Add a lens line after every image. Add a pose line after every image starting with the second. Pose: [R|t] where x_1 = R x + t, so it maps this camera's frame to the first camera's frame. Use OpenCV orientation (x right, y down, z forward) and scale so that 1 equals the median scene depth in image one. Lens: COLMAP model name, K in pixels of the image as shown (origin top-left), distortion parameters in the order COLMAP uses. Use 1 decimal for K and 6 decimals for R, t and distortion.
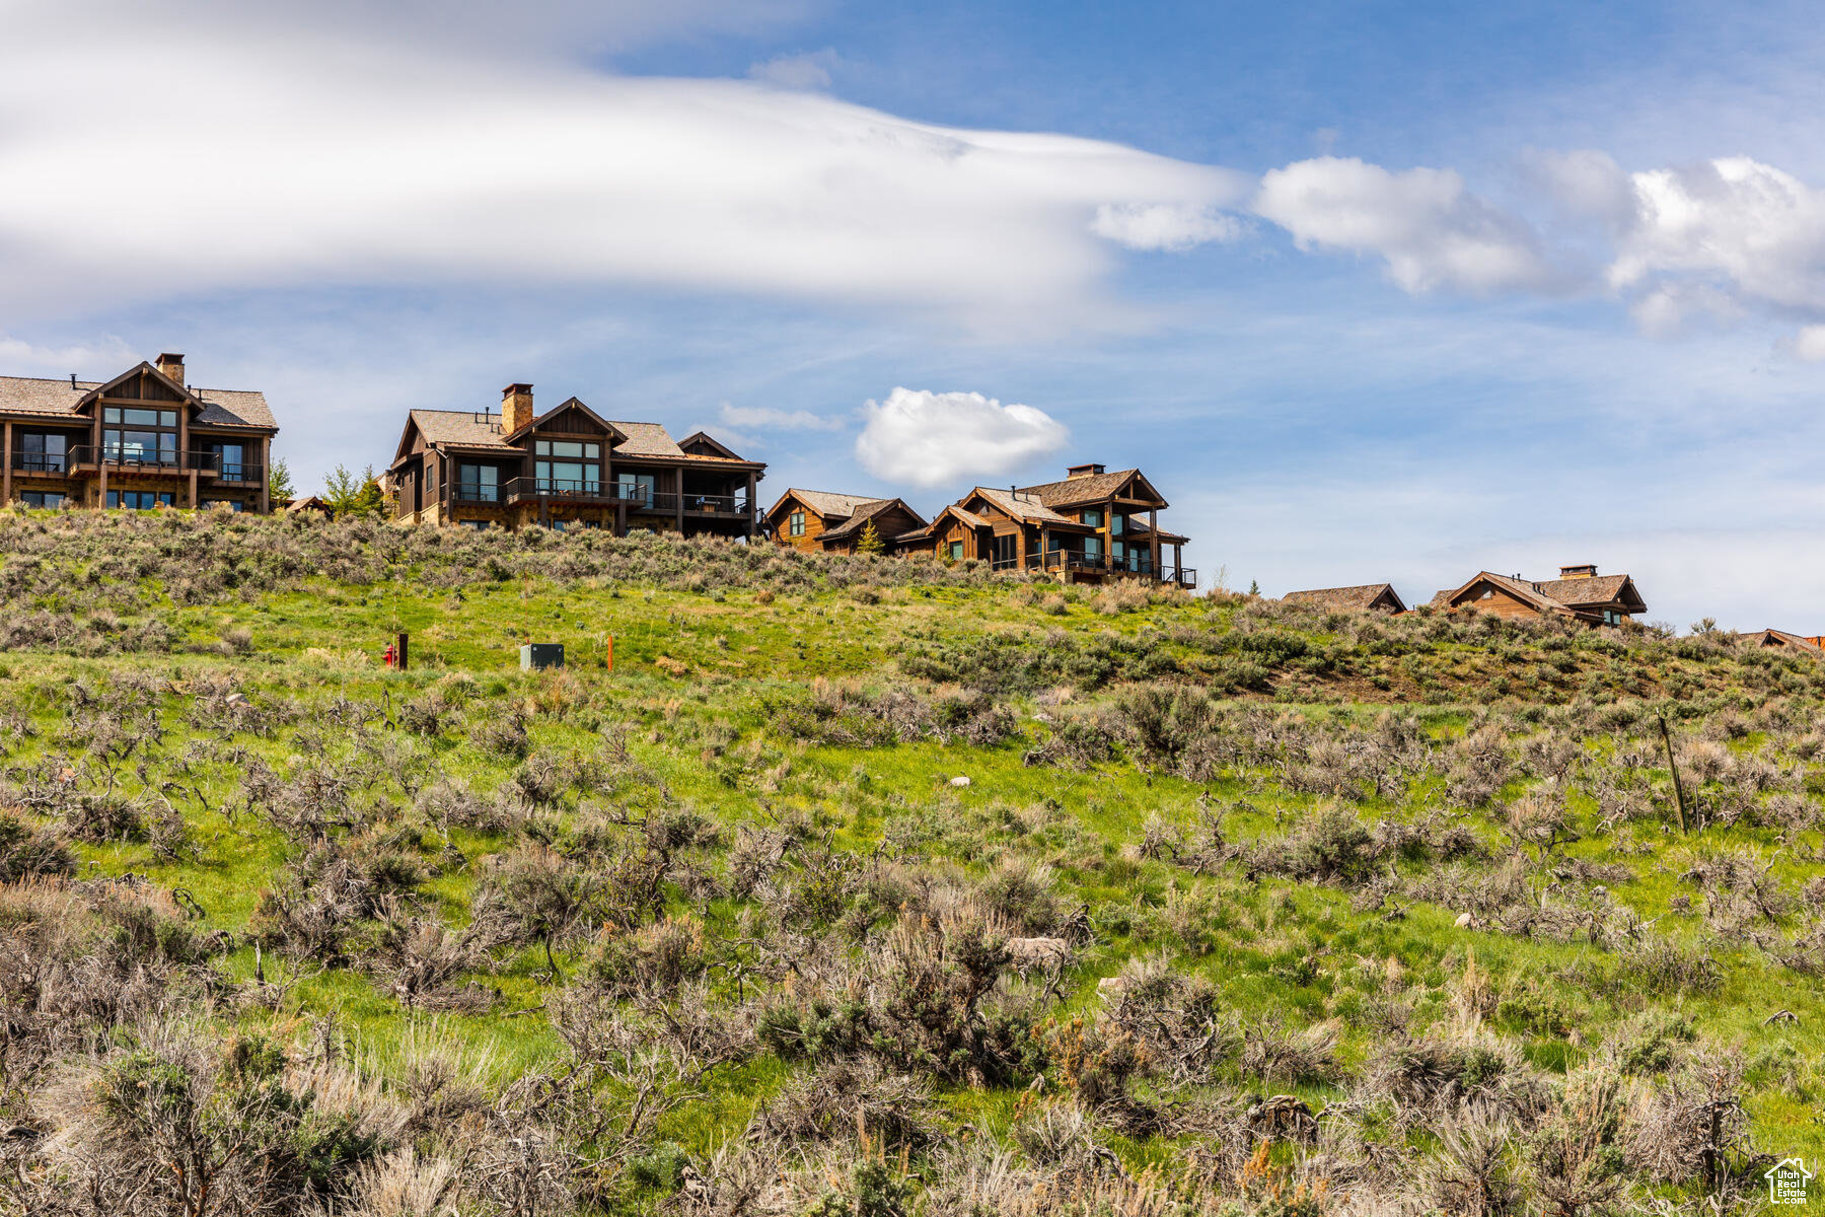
lens RADIAL K [[3074.7, 0, 912.0], [0, 3074.7, 608.1], [0, 0, 1]] dist [0.055374, 0.000000]
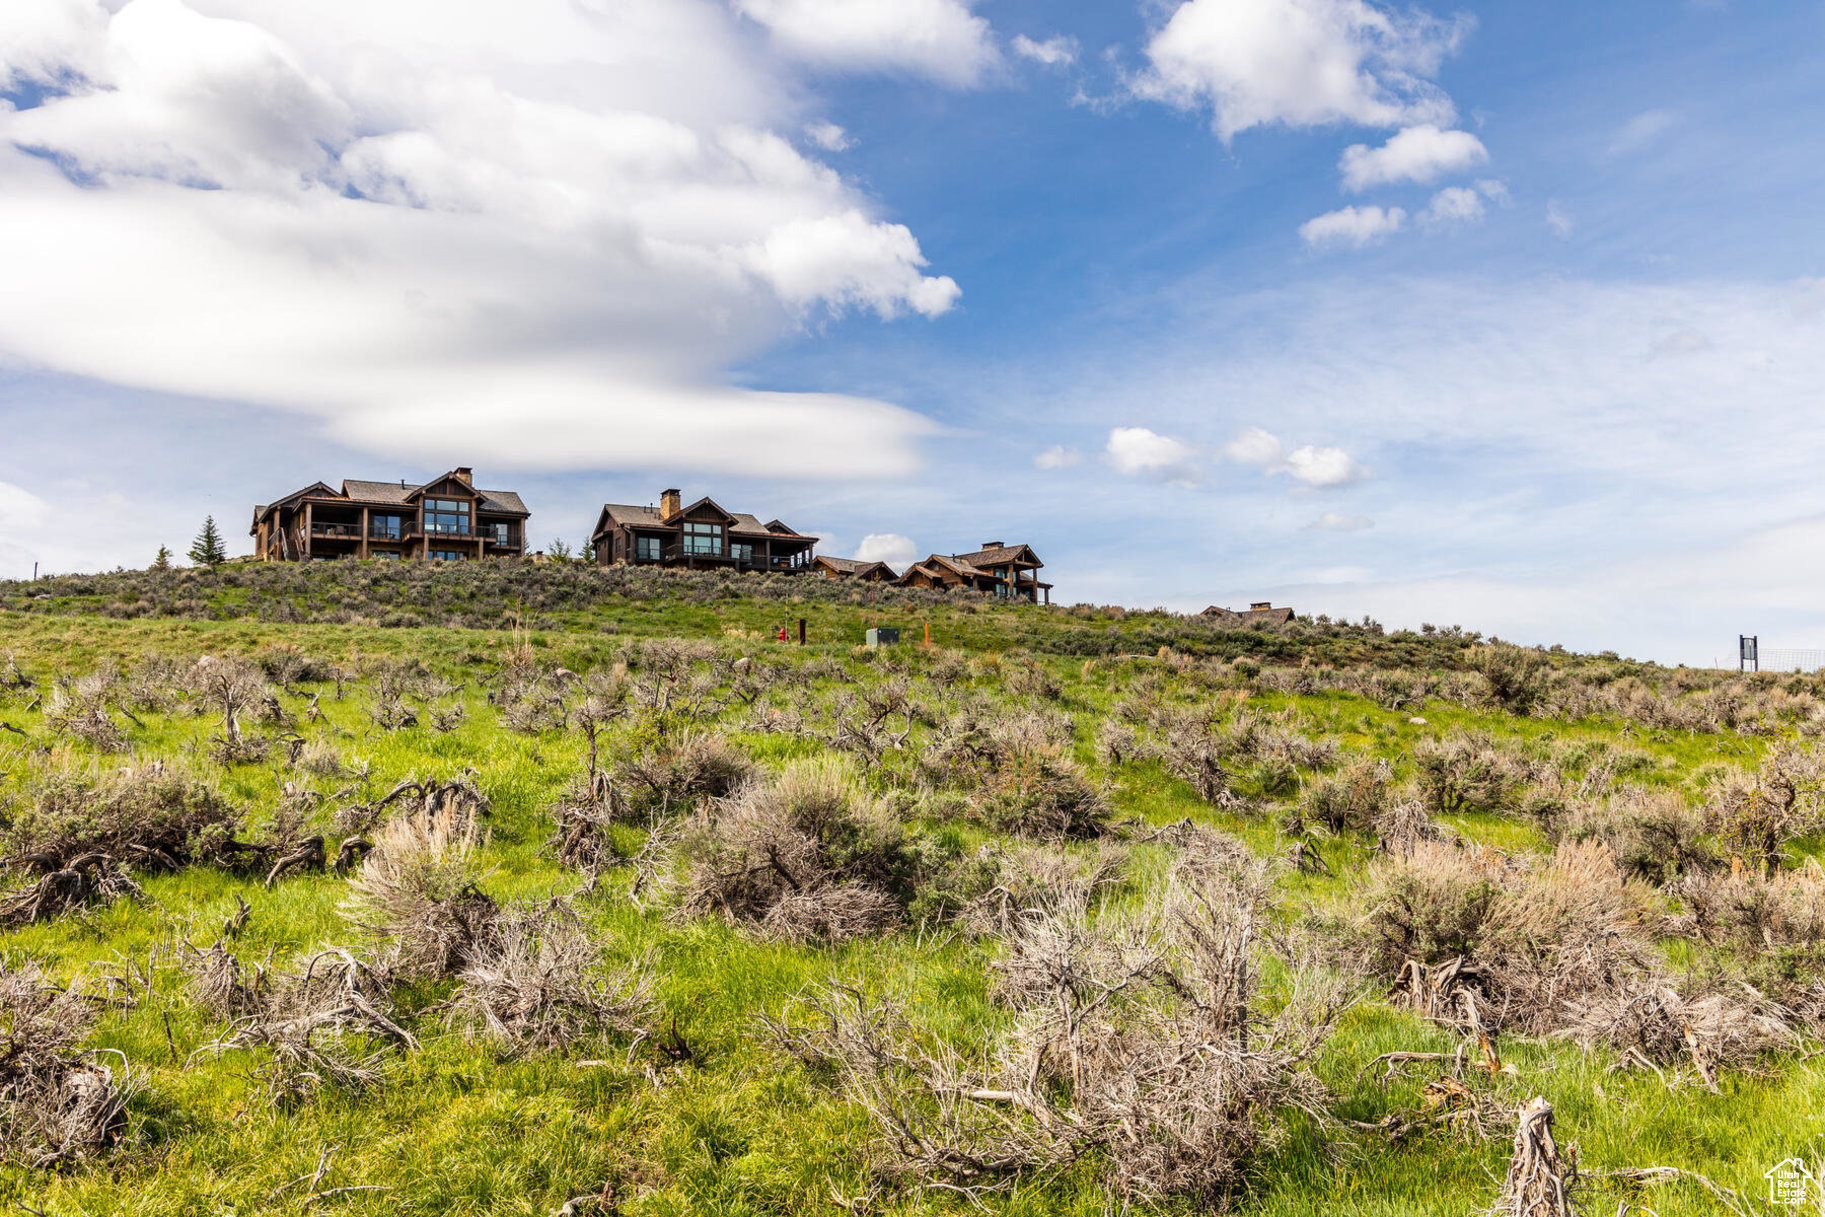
lens RADIAL K [[1612.9, 0, 913.6], [0, 1612.9, 612.5], [0, 0, 1]] dist [-0.005978, -0.001831]
pose [[0.994934, 0.003053, 0.100480, -0.085850], [-0.001481, 0.999875, -0.015711, 0.007571], [-0.100515, 0.015482, 0.994815, 0.120269]]
